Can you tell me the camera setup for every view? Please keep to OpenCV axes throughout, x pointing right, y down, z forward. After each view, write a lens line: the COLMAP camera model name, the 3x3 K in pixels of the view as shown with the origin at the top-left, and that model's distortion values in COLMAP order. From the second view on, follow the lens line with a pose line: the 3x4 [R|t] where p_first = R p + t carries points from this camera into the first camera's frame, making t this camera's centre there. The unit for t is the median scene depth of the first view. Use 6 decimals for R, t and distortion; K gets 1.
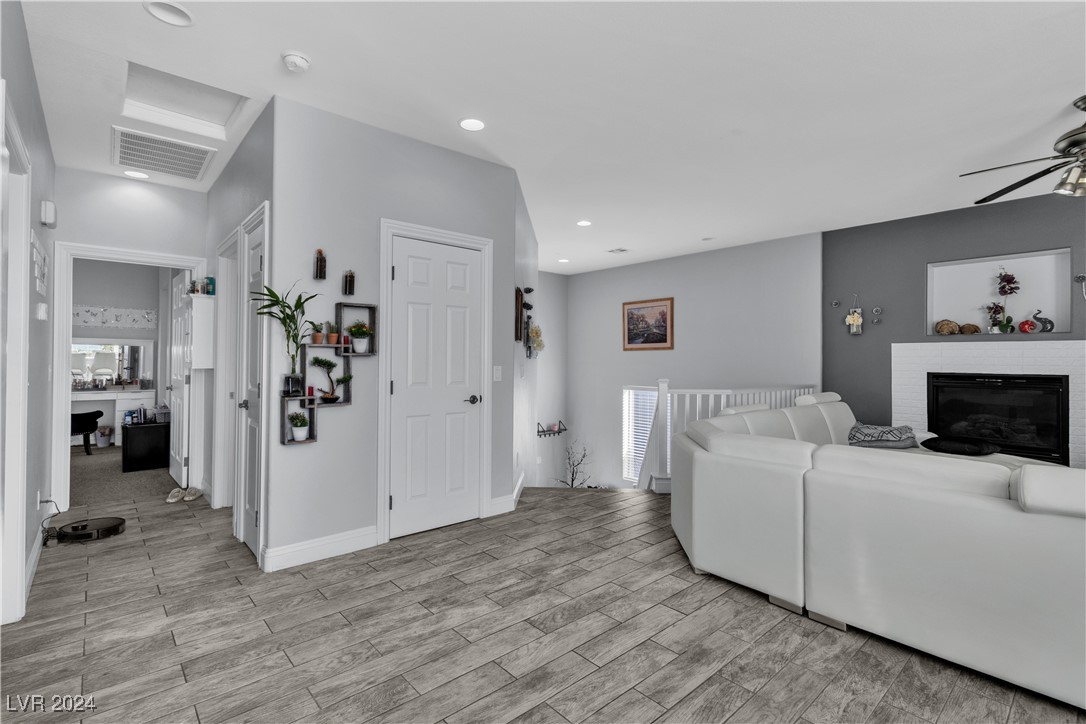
lens RADIAL K [[505.5, 0, 541.8], [0, 505.5, 360.6], [0, 0, 1]] dist [-0.003097, 0.000498]
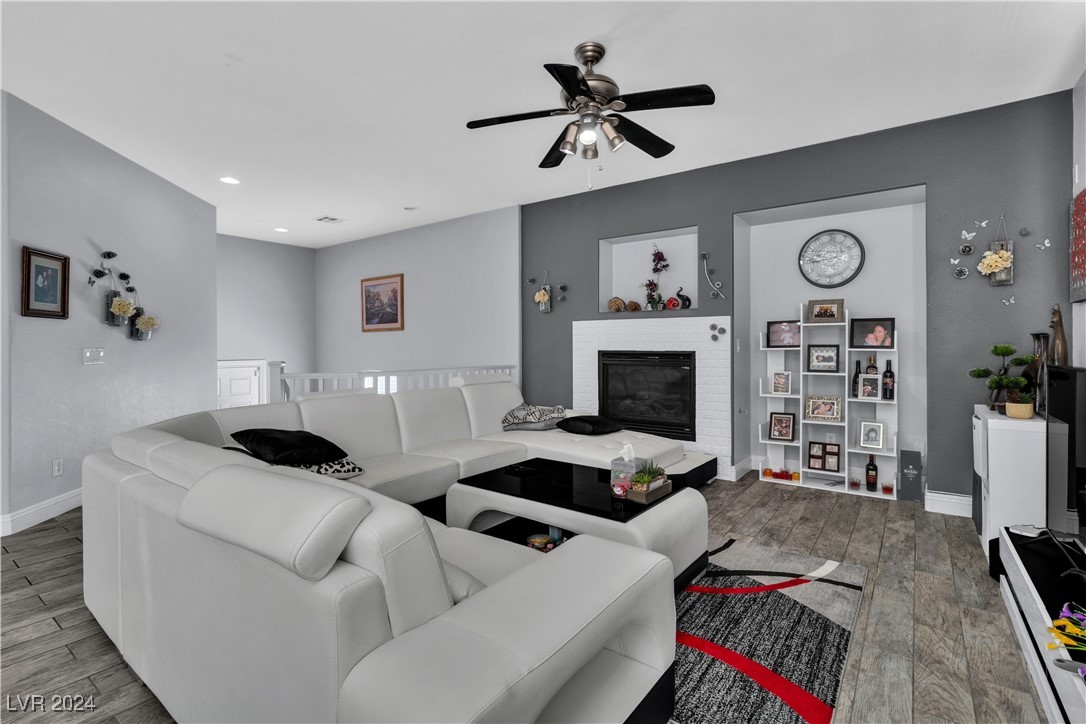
lens RADIAL K [[505.5, 0, 548.5], [0, 505.5, 354.2], [0, 0, 1]] dist [-0.003097, 0.000498]
pose [[0.976500, -0.015171, 0.214985, 0.424857], [0.011408, 0.999759, 0.018732, 0.010264], [-0.215217, -0.015839, 0.976438, 0.052838]]
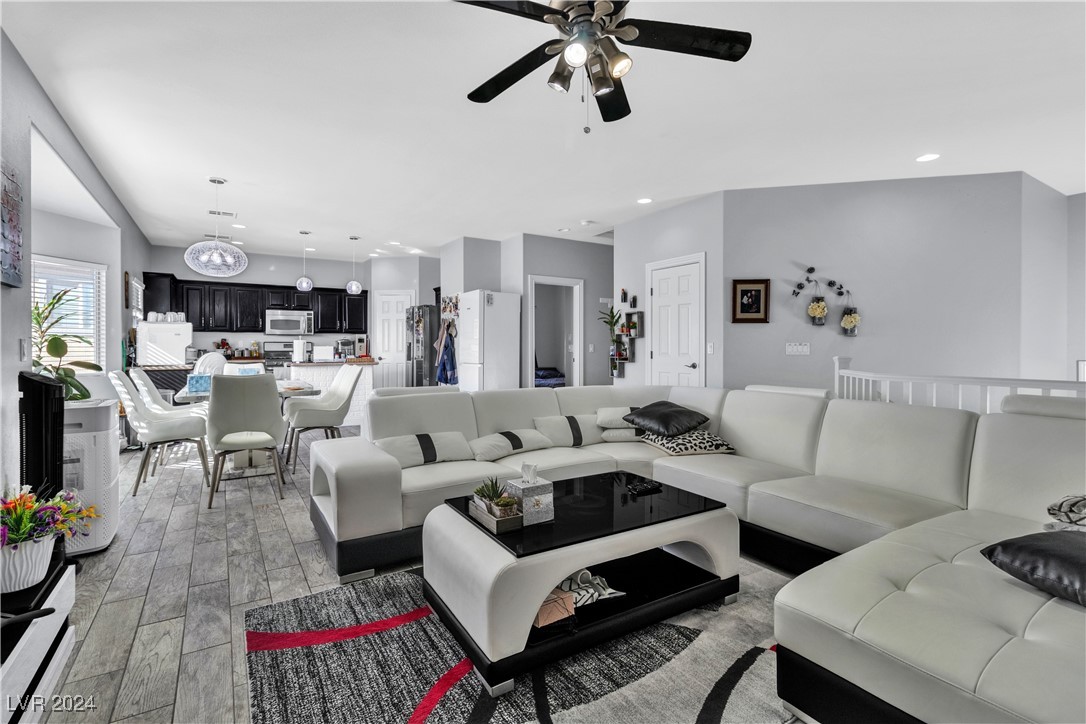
lens RADIAL K [[505.5, 0, 545.5], [0, 505.5, 351.6], [0, 0, 1]] dist [-0.003097, 0.000498]
pose [[-0.155601, 0.004096, -0.987811, 1.474155], [-0.000249, 0.999991, 0.004186, 0.030423], [0.987820, 0.000897, -0.155599, 1.048708]]
